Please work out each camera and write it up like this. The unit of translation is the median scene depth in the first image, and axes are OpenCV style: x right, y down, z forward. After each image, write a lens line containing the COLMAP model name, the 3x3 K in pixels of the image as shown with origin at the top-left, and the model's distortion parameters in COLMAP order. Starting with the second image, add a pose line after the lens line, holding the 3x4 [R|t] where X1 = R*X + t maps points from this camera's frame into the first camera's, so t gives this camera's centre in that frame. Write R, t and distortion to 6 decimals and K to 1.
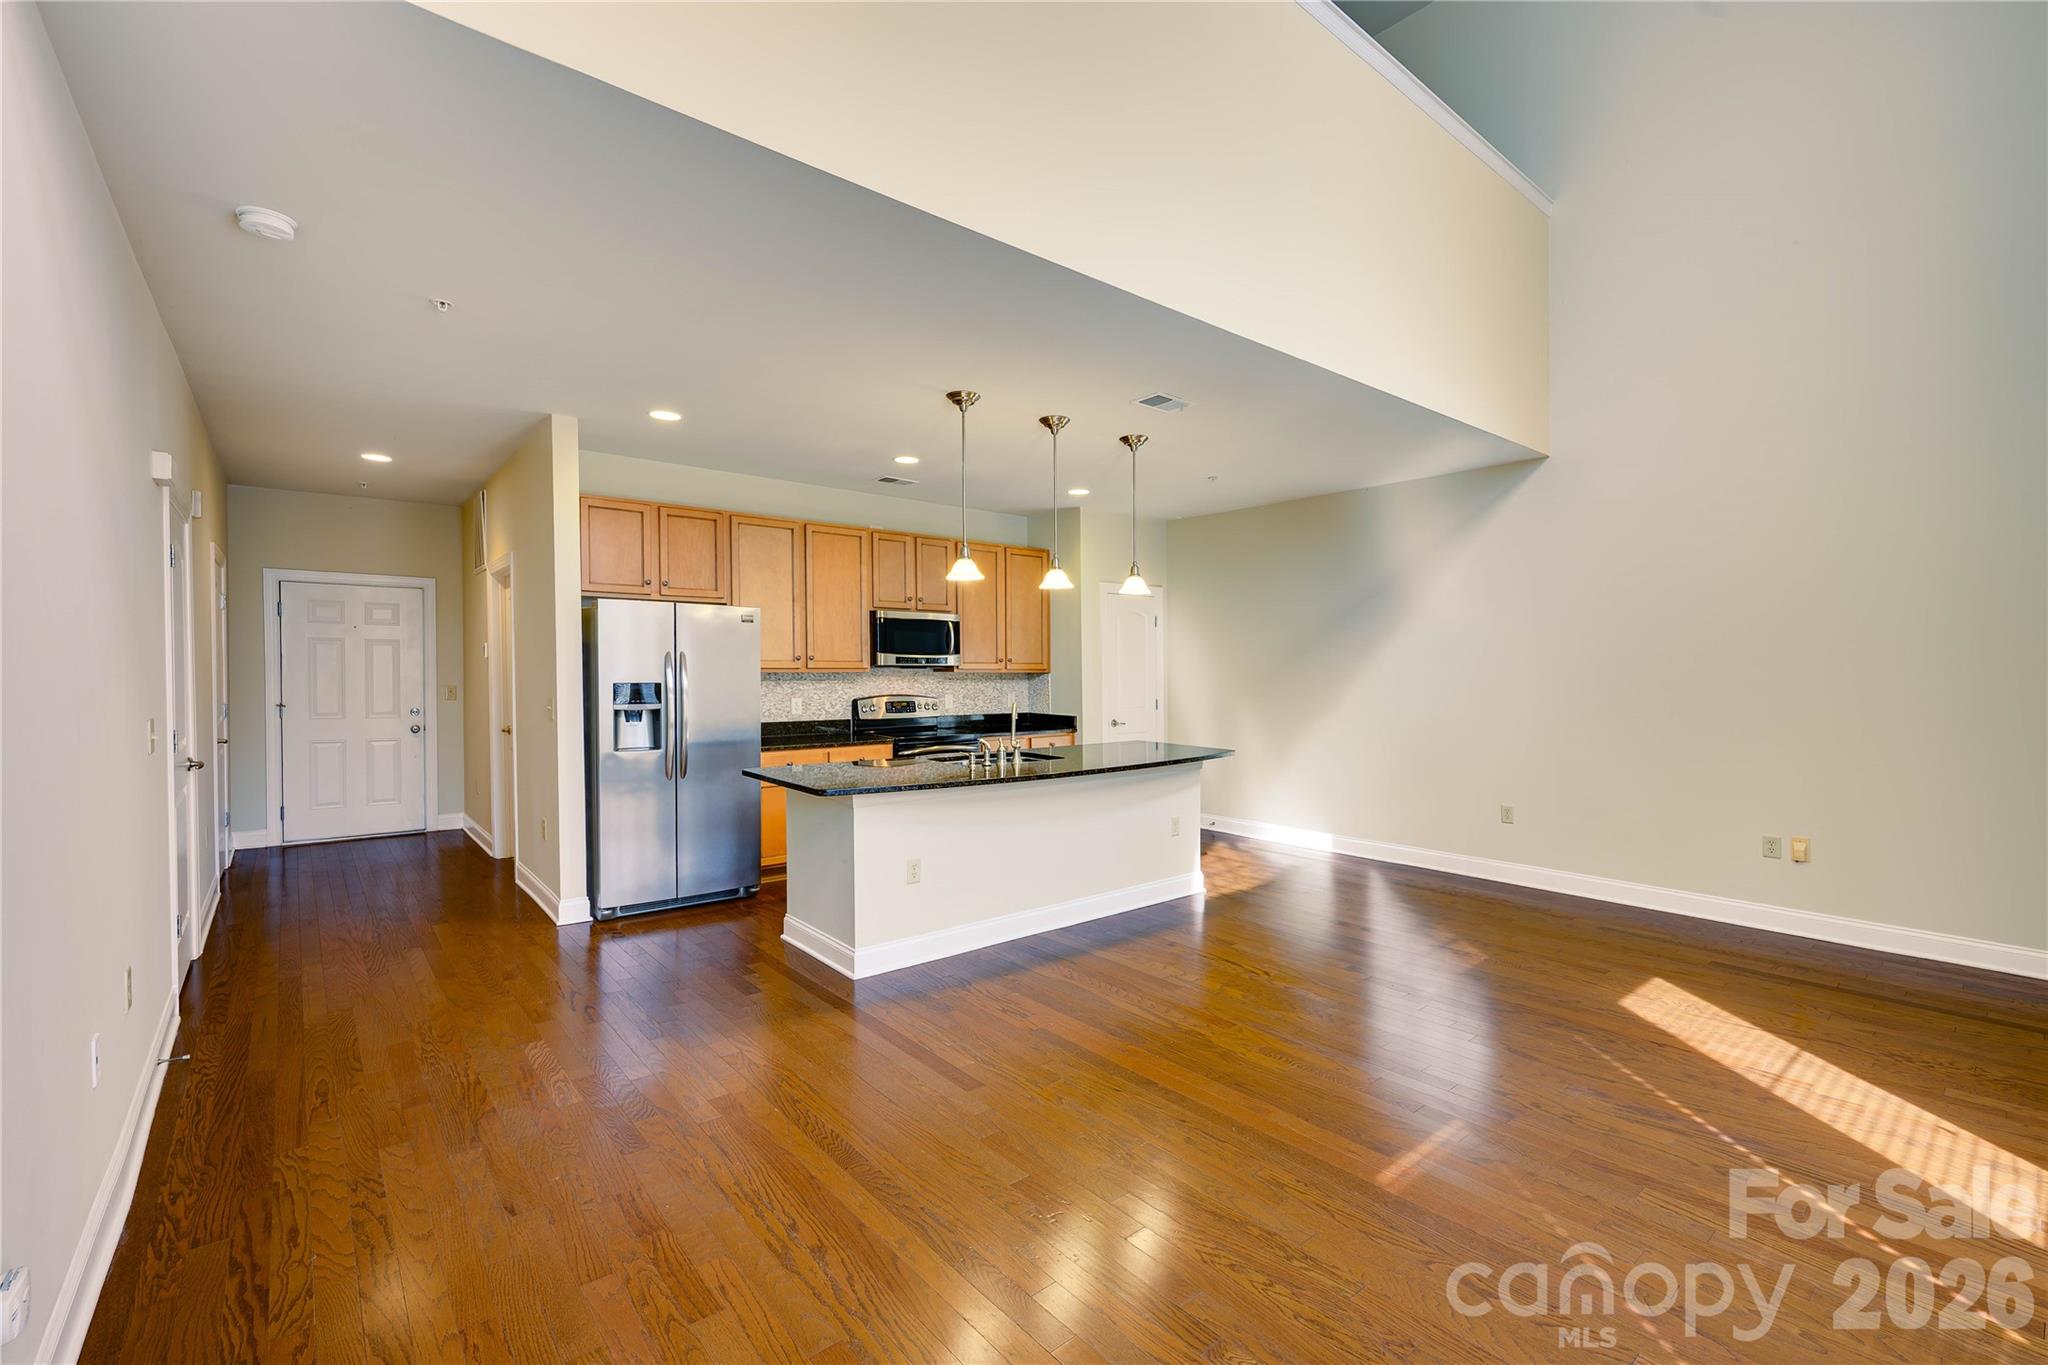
lens RADIAL K [[877.4, 0, 1027.8], [0, 877.4, 667.4], [0, 0, 1]] dist [-0.003748, -0.000585]
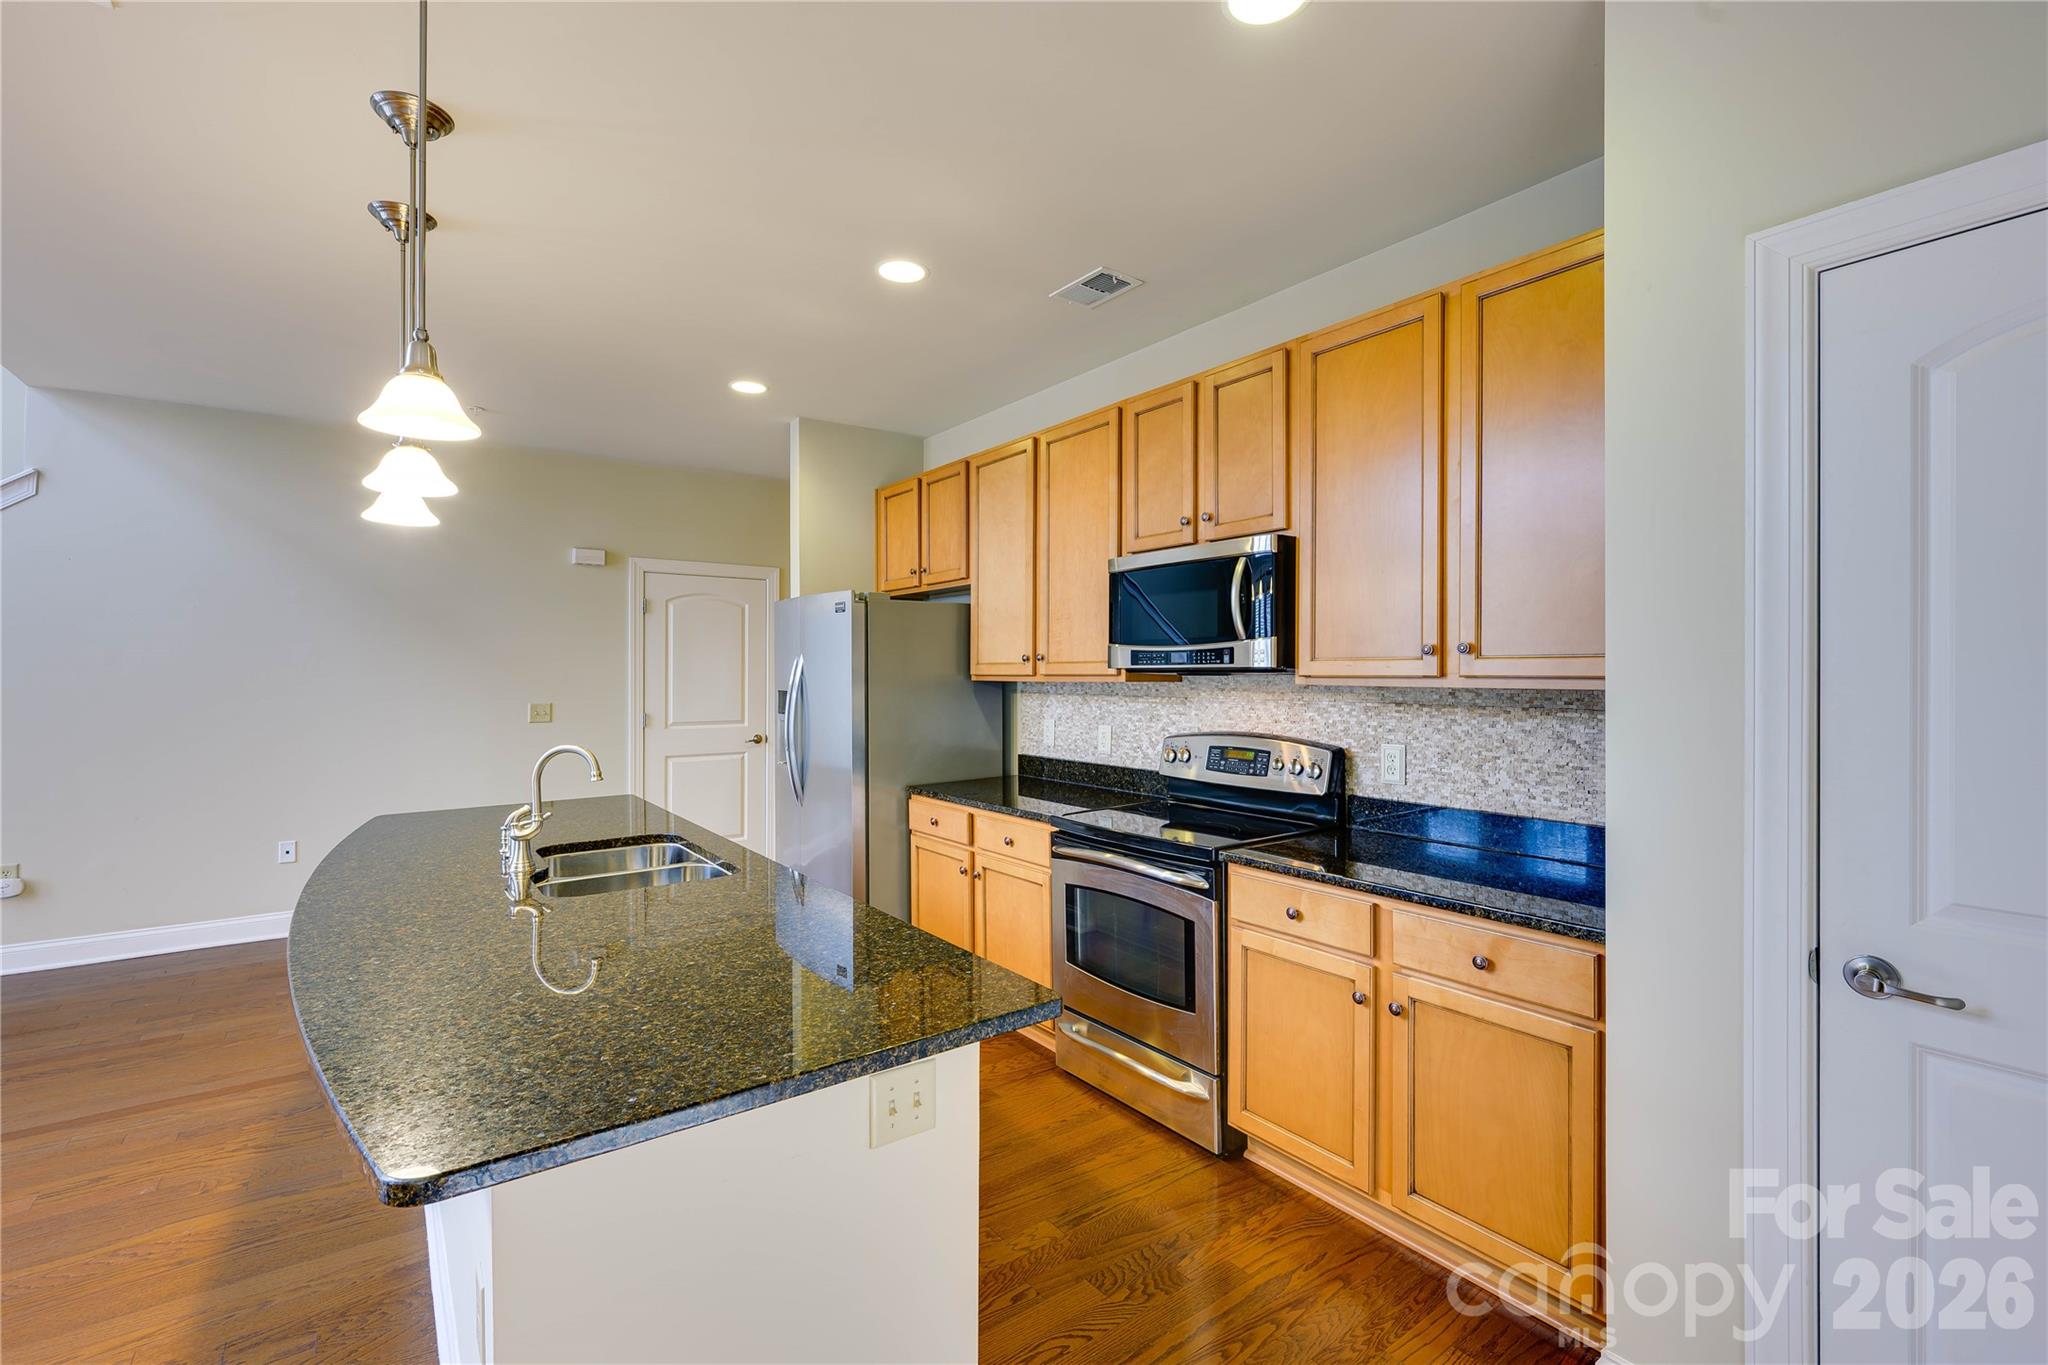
lens RADIAL K [[890.9, 0, 1025.3], [0, 890.9, 679.9], [0, 0, 1]] dist [-0.003929, -0.000207]
pose [[-0.059445, 0.001630, -0.998230, 0.343677], [-0.003564, 0.999992, 0.001845, 0.003291], [0.998225, 0.003667, -0.059438, 0.989213]]
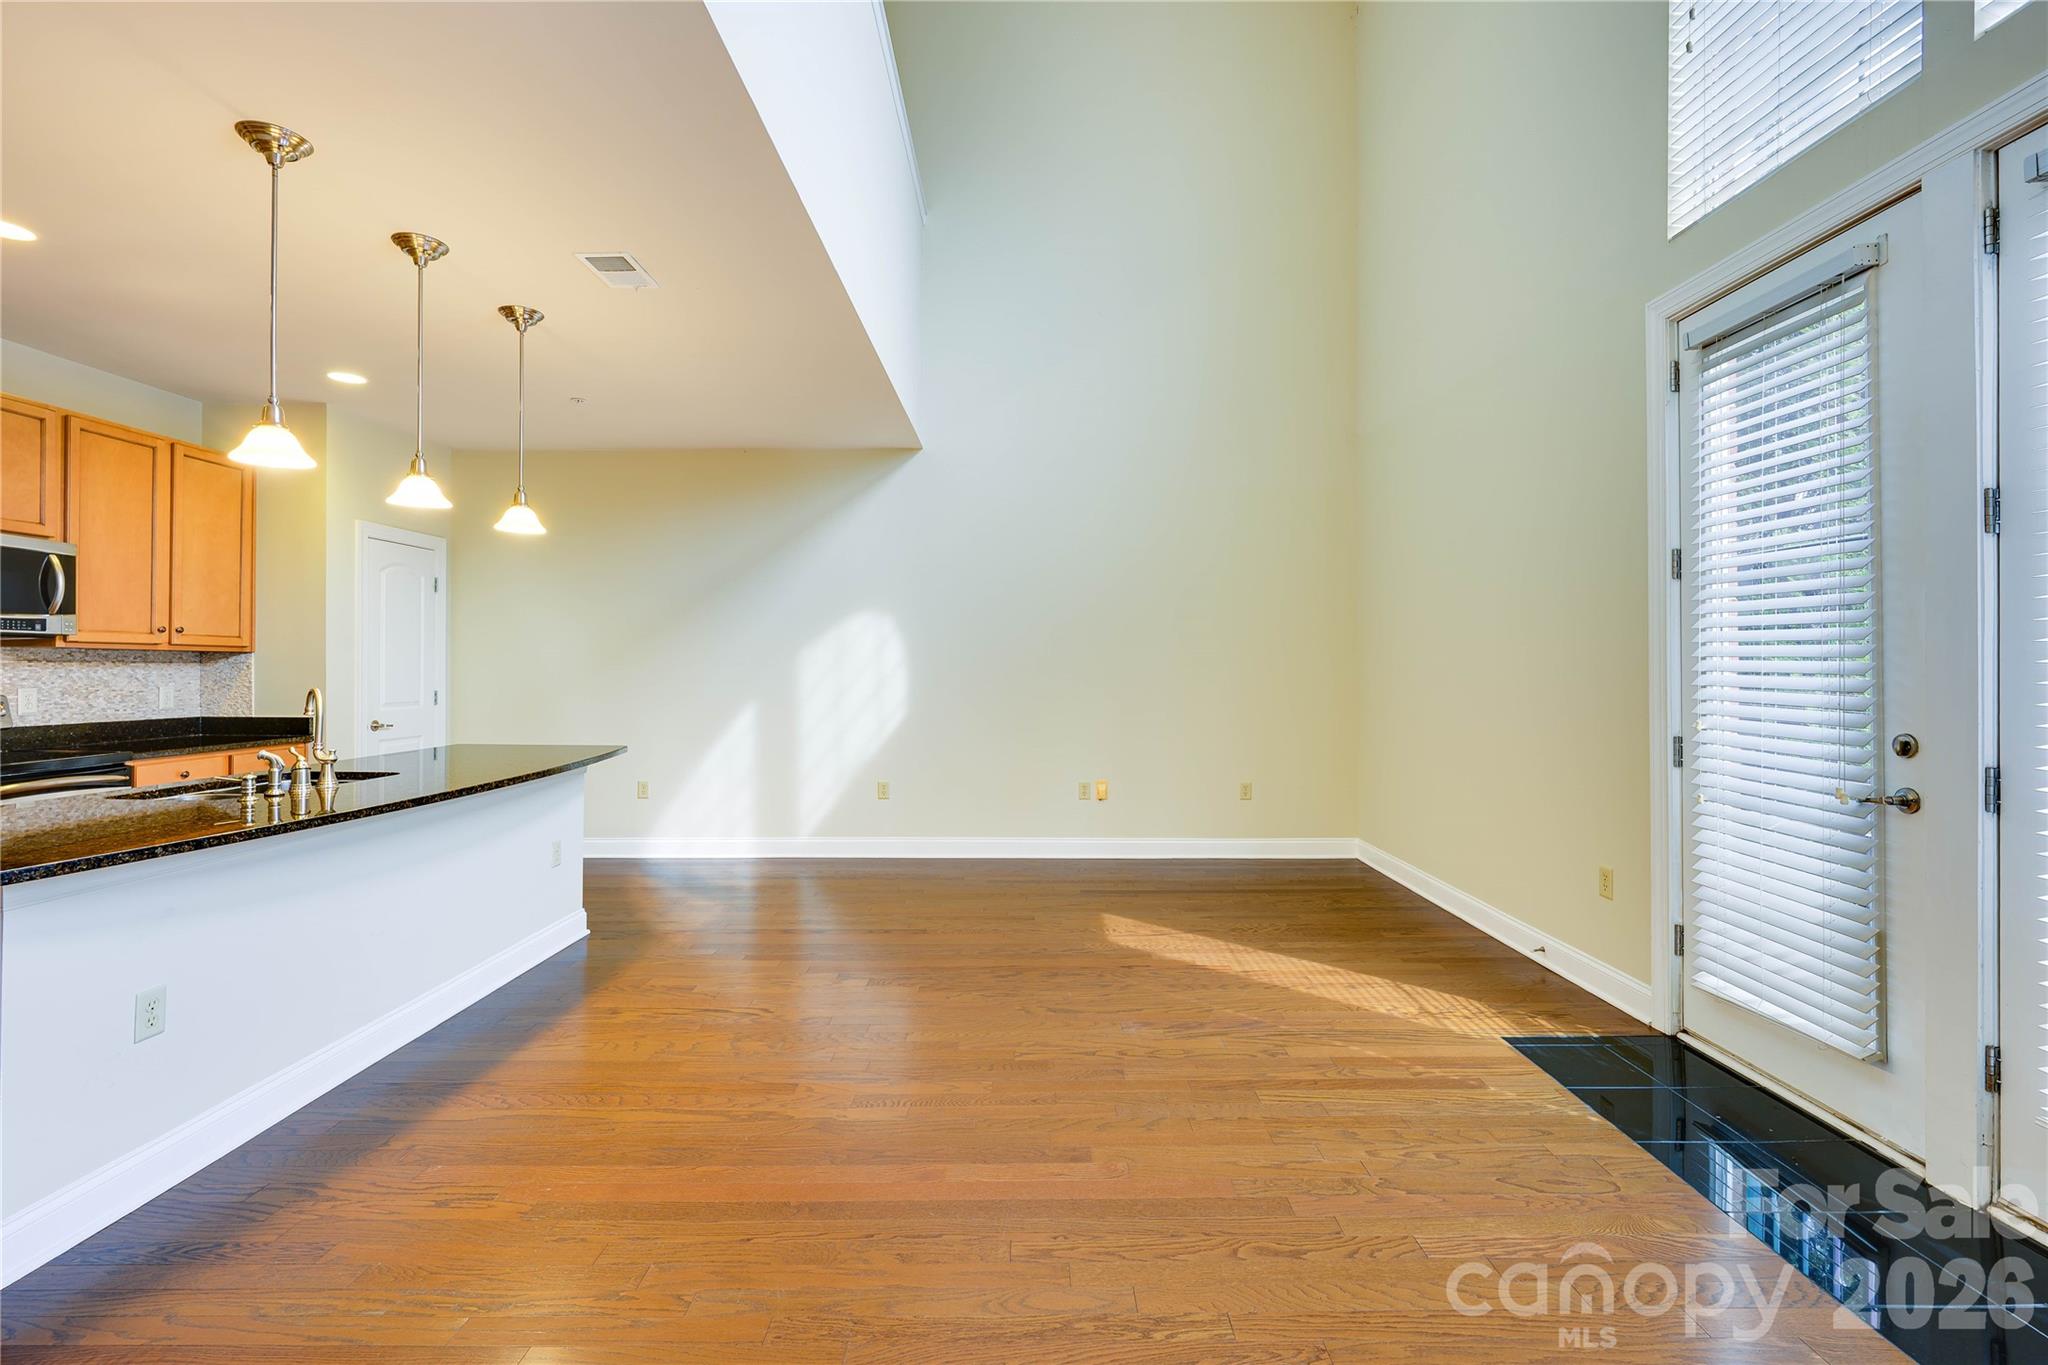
lens RADIAL K [[894.7, 0, 1021.8], [0, 894.7, 651.4], [0, 0, 1]] dist [-0.000259, 0.000646]
pose [[0.644575, 0.010796, 0.764465, -0.134453], [0.001446, 0.999881, -0.015340, 0.019461], [-0.764540, 0.010993, 0.644483, 0.180545]]
